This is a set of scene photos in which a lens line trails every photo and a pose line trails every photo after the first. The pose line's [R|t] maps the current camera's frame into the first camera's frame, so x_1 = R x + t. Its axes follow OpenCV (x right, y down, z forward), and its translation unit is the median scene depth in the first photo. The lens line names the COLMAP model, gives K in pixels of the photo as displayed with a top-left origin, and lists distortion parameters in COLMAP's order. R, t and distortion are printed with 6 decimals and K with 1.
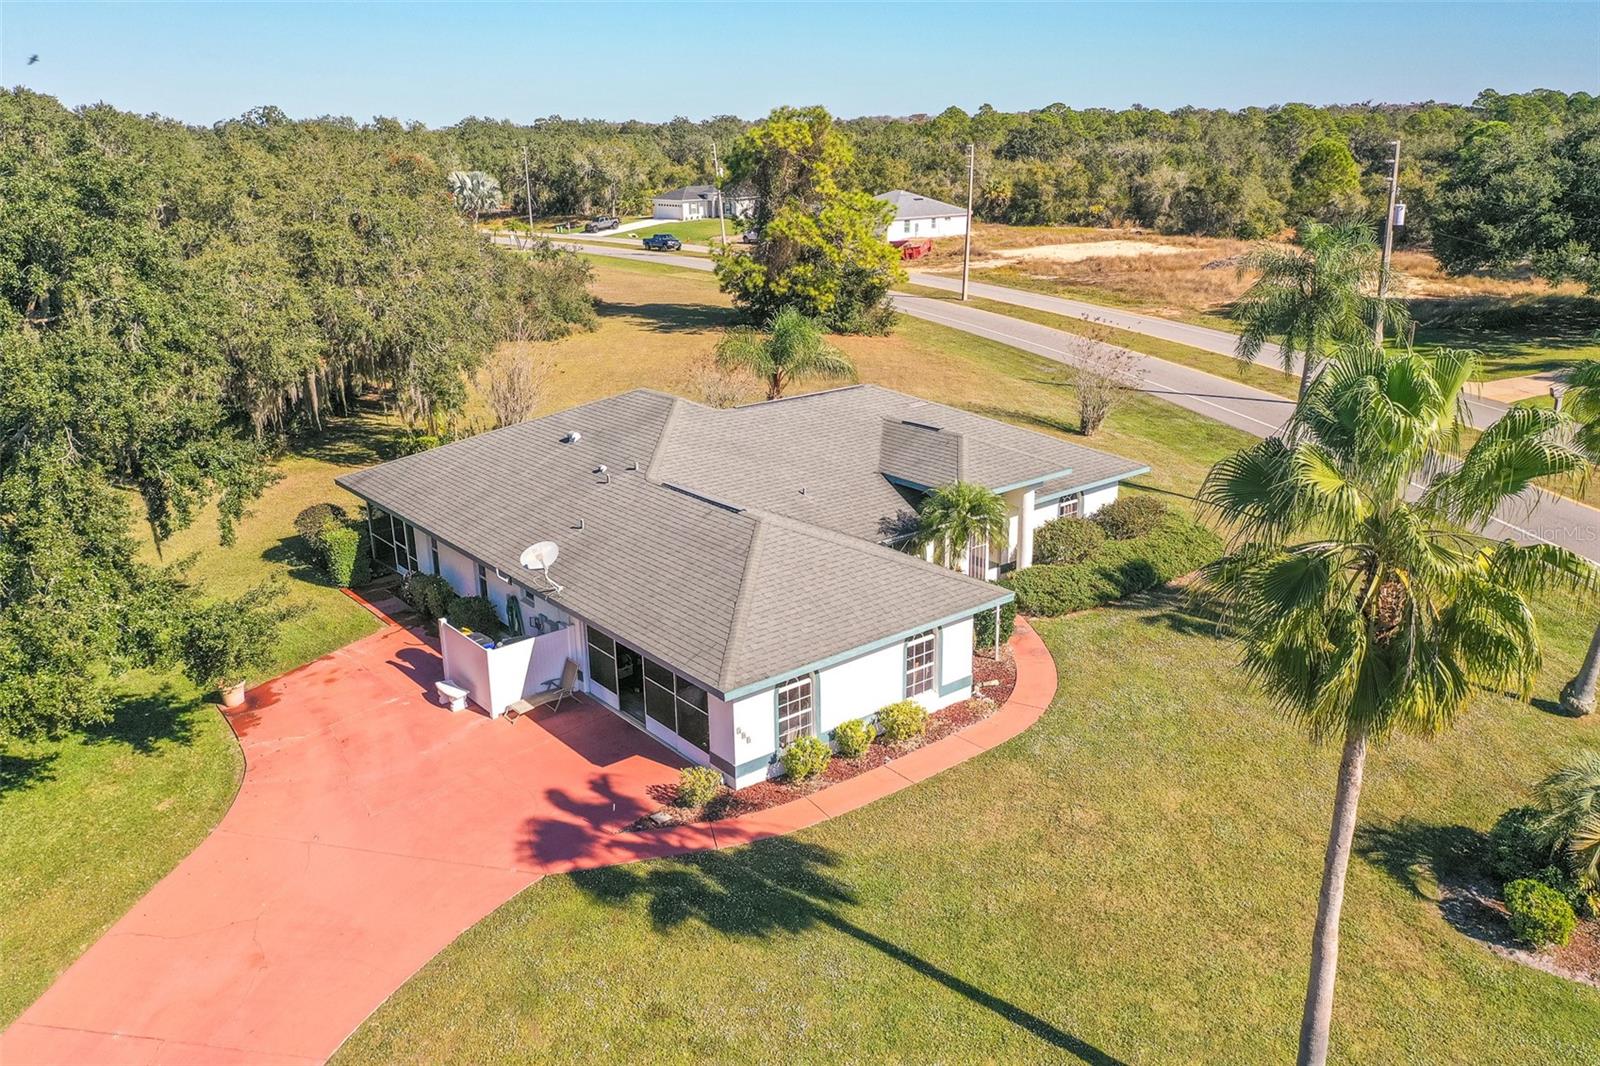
lens RADIAL K [[1261.6, 0, 804.4], [0, 1261.6, 528.5], [0, 0, 1]] dist [0.006773, 0.002457]
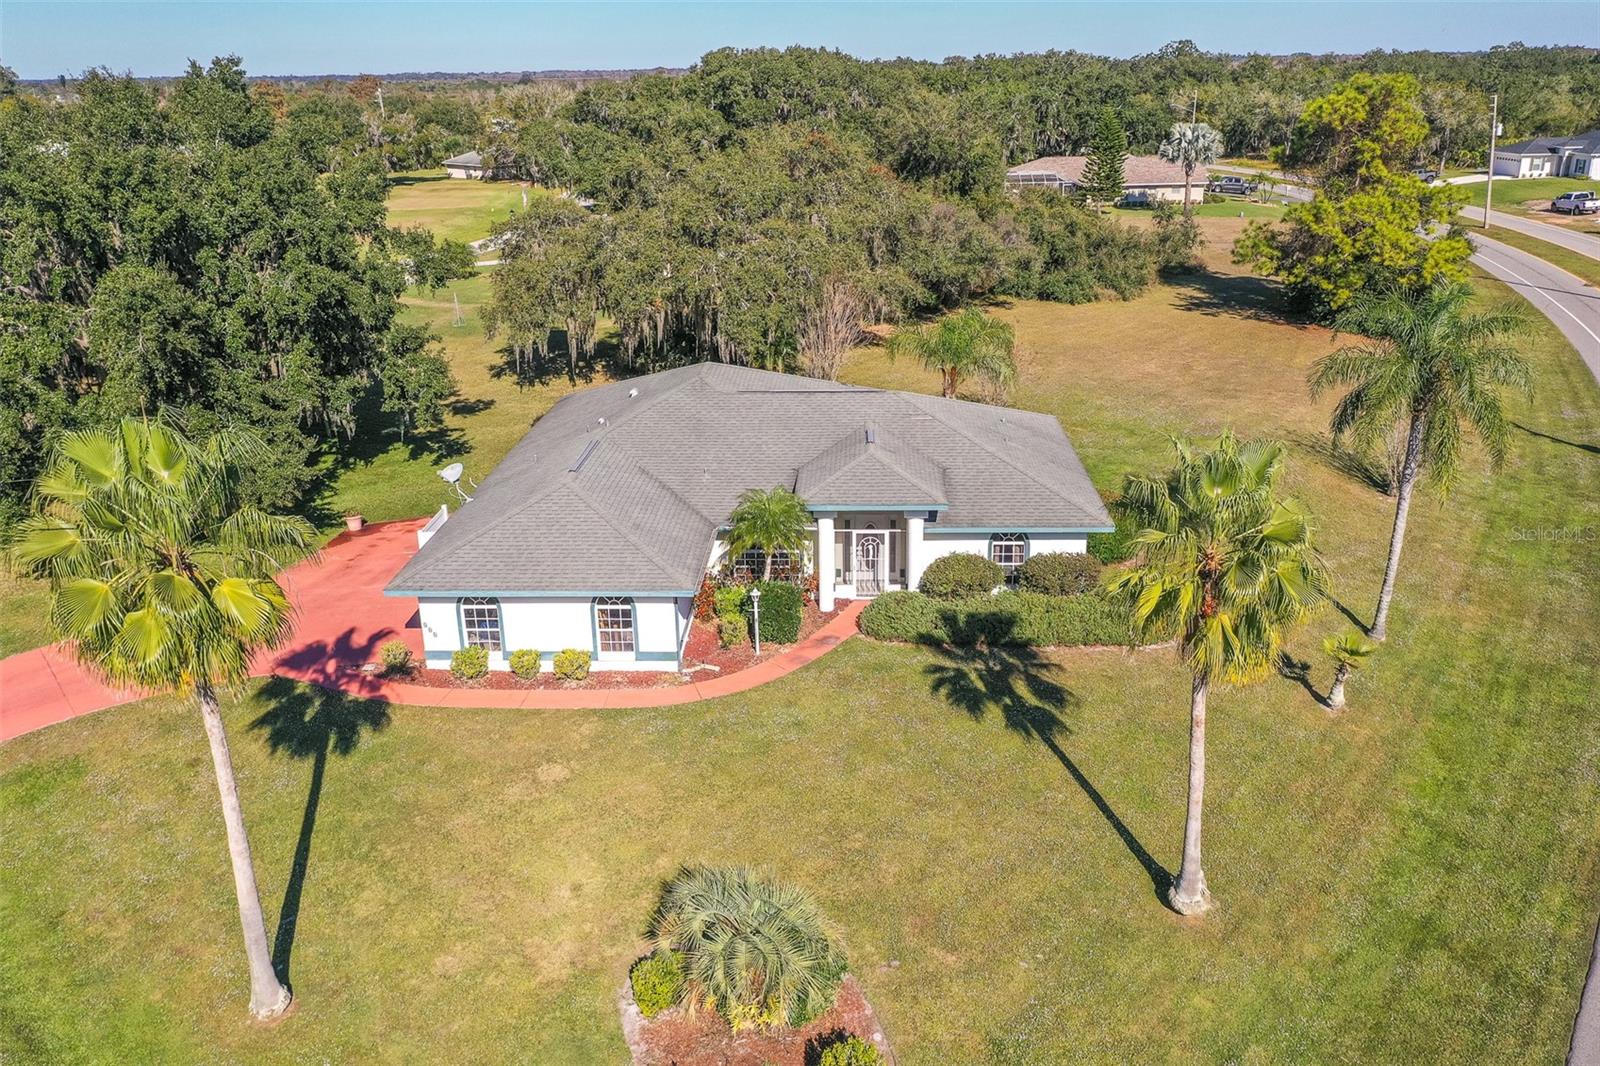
lens RADIAL K [[1261.6, 0, 804.4], [0, 1261.6, 528.5], [0, 0, 1]] dist [0.006773, 0.002457]
pose [[0.744622, 0.230133, -0.626560, 0.327457], [-0.194900, 0.972740, 0.125658, -0.057473], [0.638399, 0.028549, 0.769176, 0.067870]]
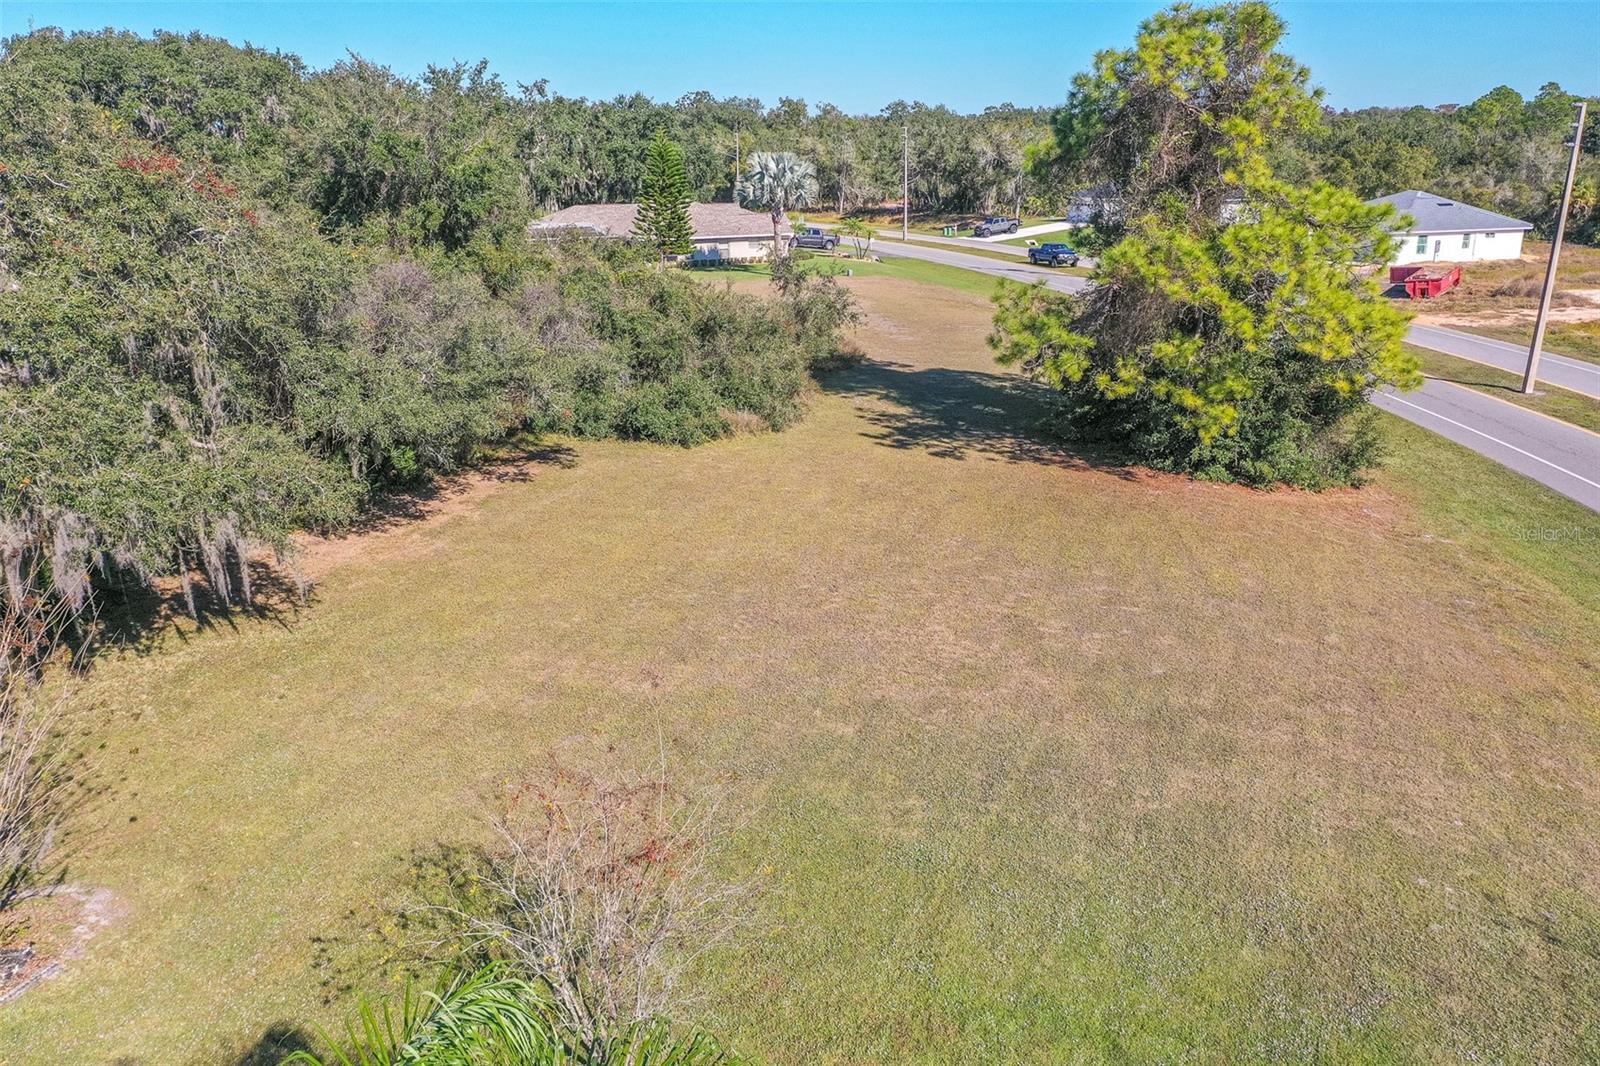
lens RADIAL K [[1261.6, 0, 804.4], [0, 1261.6, 528.5], [0, 0, 1]] dist [0.006773, 0.002457]
pose [[0.934882, 0.111669, -0.336935, 0.034651], [-0.110920, 0.993596, 0.021535, -0.131582], [0.337182, 0.017240, 0.941282, 0.505548]]
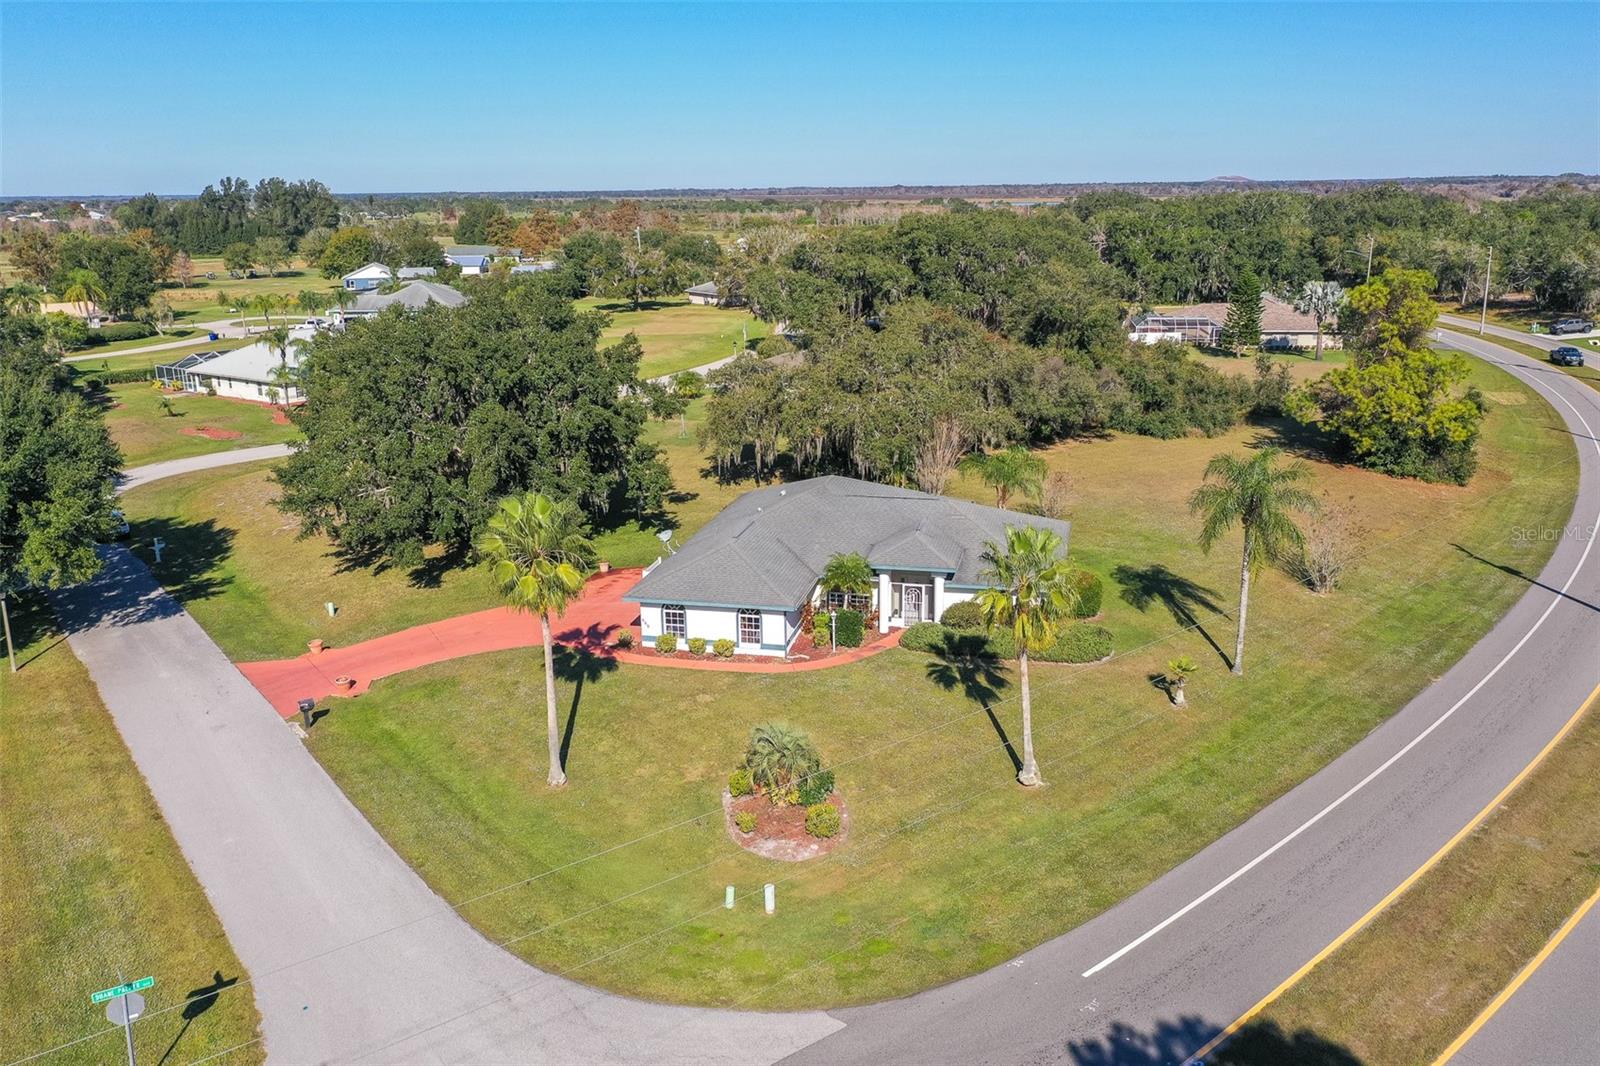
lens RADIAL K [[1261.6, 0, 804.4], [0, 1261.6, 528.5], [0, 0, 1]] dist [0.006773, 0.002457]
pose [[0.613026, 0.212433, -0.760967, 0.572438], [-0.234279, 0.968730, 0.081700, -0.080679], [0.754528, 0.128194, 0.643626, -0.090424]]
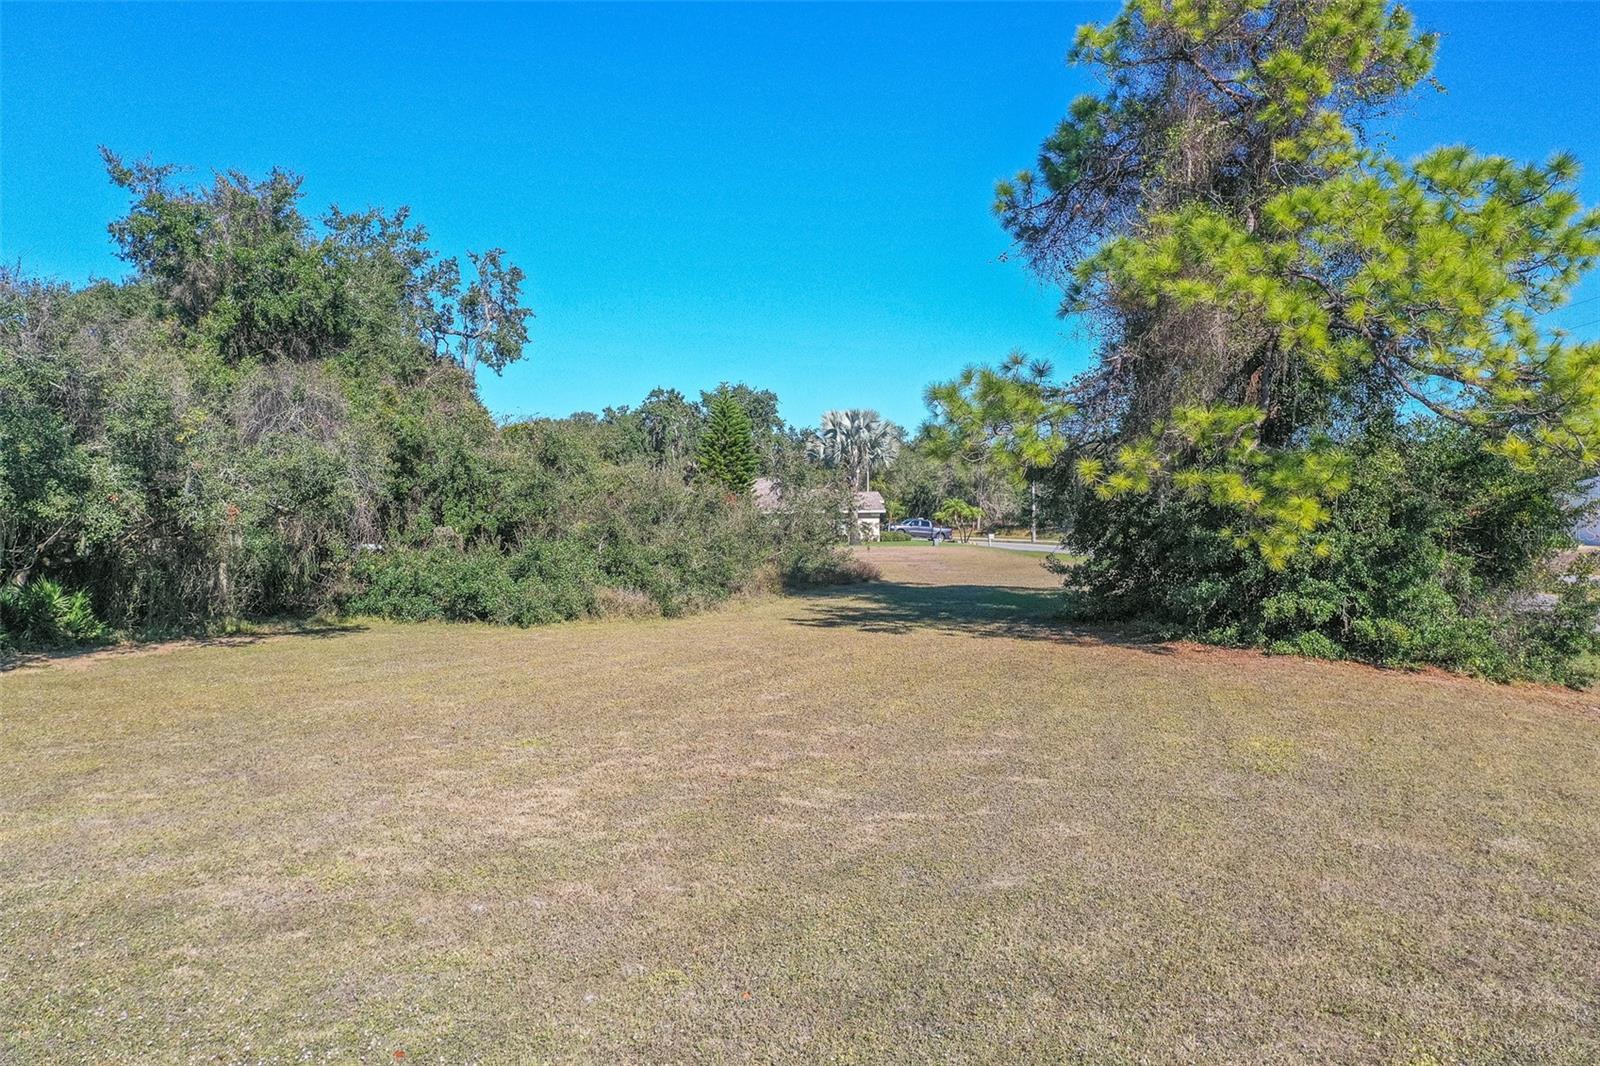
lens RADIAL K [[1265.2, 0, 799.9], [0, 1265.2, 525.5], [0, 0, 1]] dist [-0.000149, 0.001819]
pose [[0.871899, 0.013921, -0.489488, 0.055225], [-0.149345, 0.959533, -0.238731, -0.100337], [0.466356, 0.281252, 0.838695, 0.716614]]
